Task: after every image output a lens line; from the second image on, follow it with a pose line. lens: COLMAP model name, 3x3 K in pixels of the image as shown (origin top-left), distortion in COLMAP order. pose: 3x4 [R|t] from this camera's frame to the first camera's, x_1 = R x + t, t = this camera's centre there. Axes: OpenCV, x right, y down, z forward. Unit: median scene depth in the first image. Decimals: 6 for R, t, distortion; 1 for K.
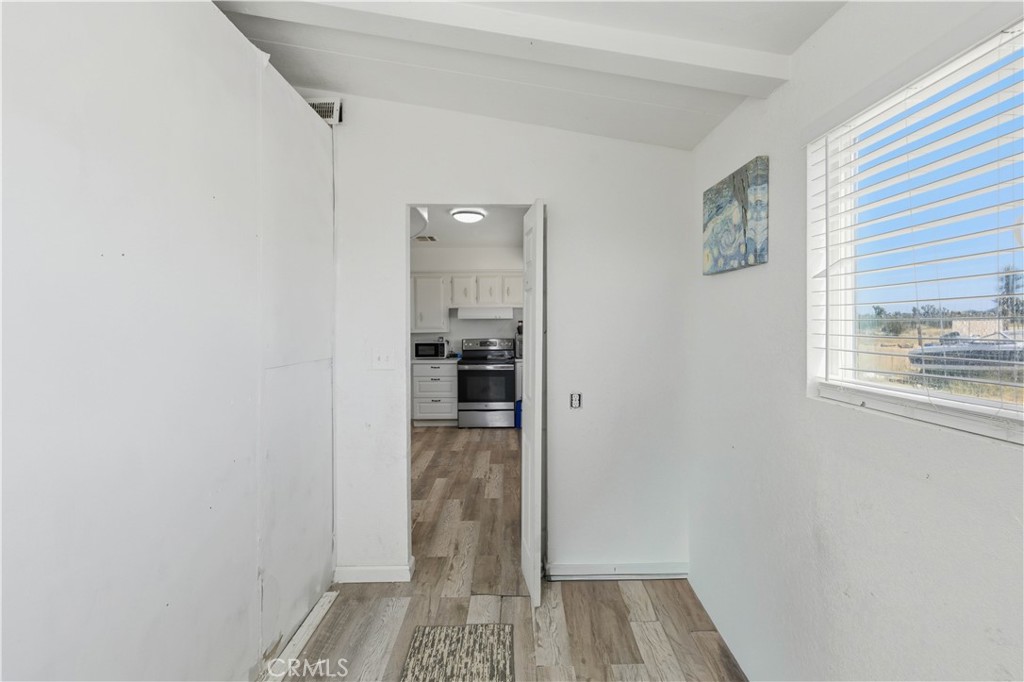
lens RADIAL K [[457.2, 0, 516.6], [0, 457.2, 337.3], [0, 0, 1]] dist [-0.014131, 0.004199]
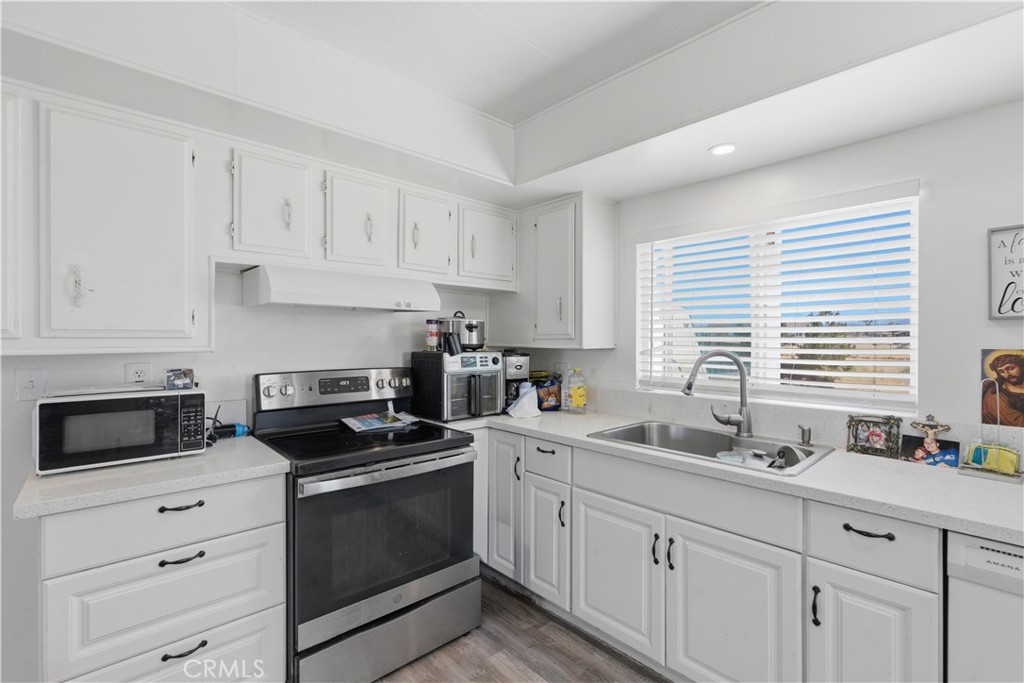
lens RADIAL K [[457.2, 0, 518.6], [0, 457.2, 342.0], [0, 0, 1]] dist [-0.014131, 0.004199]
pose [[0.741900, 0.003671, 0.670500, -0.198338], [0.007754, 0.999871, -0.014054, -0.011940], [-0.670465, 0.015626, 0.741776, 0.692086]]
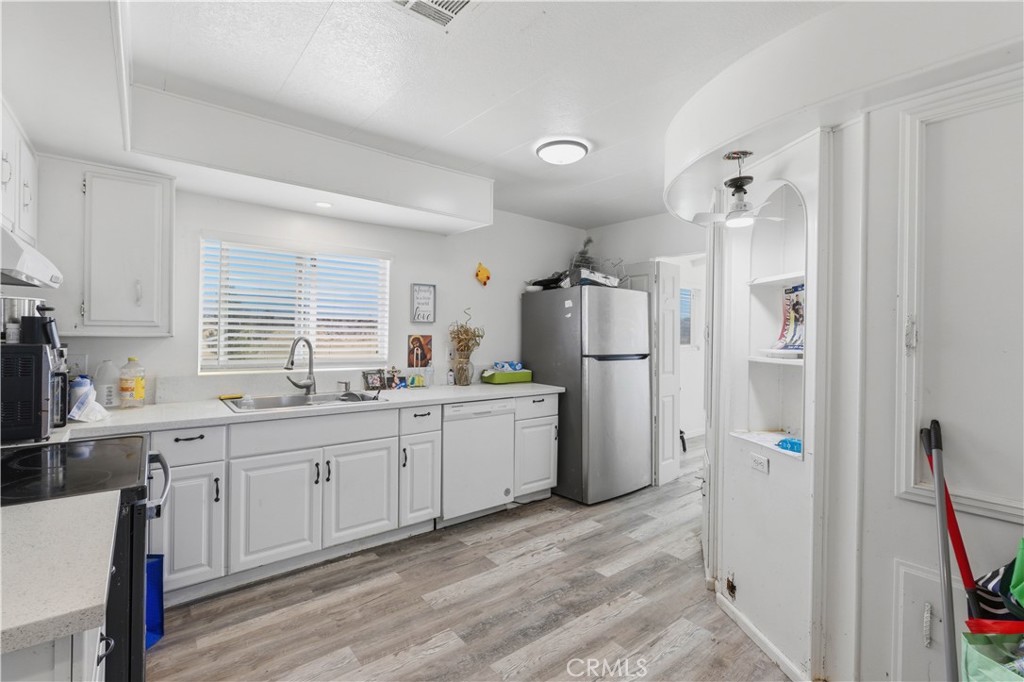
lens RADIAL K [[457.2, 0, 513.8], [0, 457.2, 335.2], [0, 0, 1]] dist [-0.014131, 0.004199]
pose [[-0.613546, -0.010848, 0.789585, -0.370943], [0.002146, 0.999879, 0.015405, -0.017787], [-0.789656, 0.011146, -0.613448, 0.945488]]
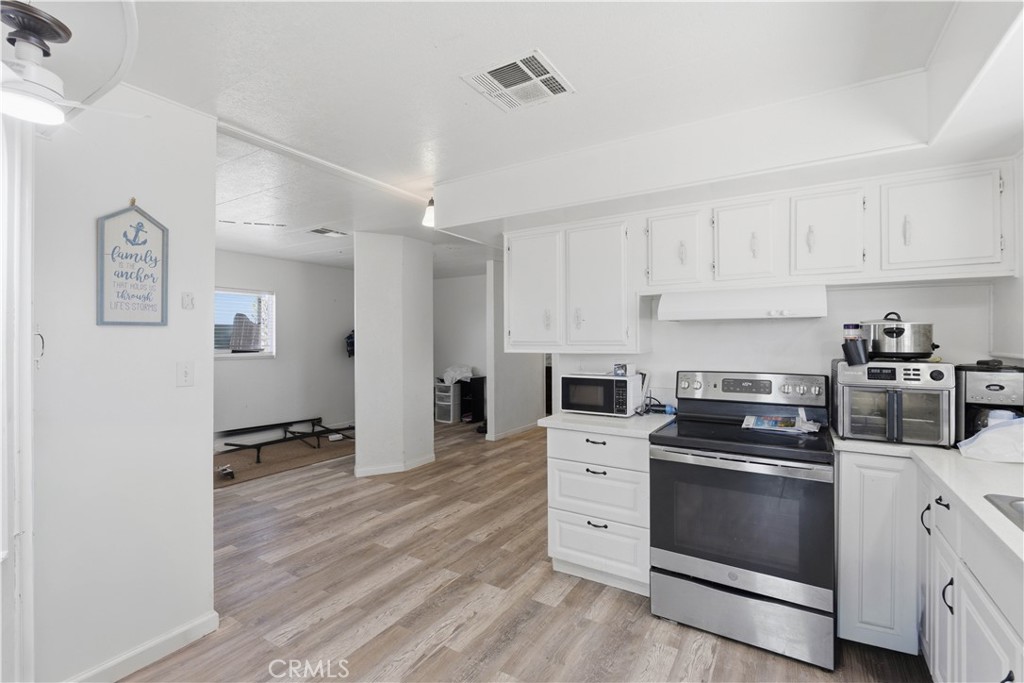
lens RADIAL K [[457.2, 0, 517.4], [0, 457.2, 338.1], [0, 0, 1]] dist [-0.014131, 0.004199]
pose [[0.843778, 0.001016, -0.536691, -0.020521], [-0.012014, 0.999783, -0.016996, -0.017442], [0.536557, 0.020788, 0.843608, 0.600262]]
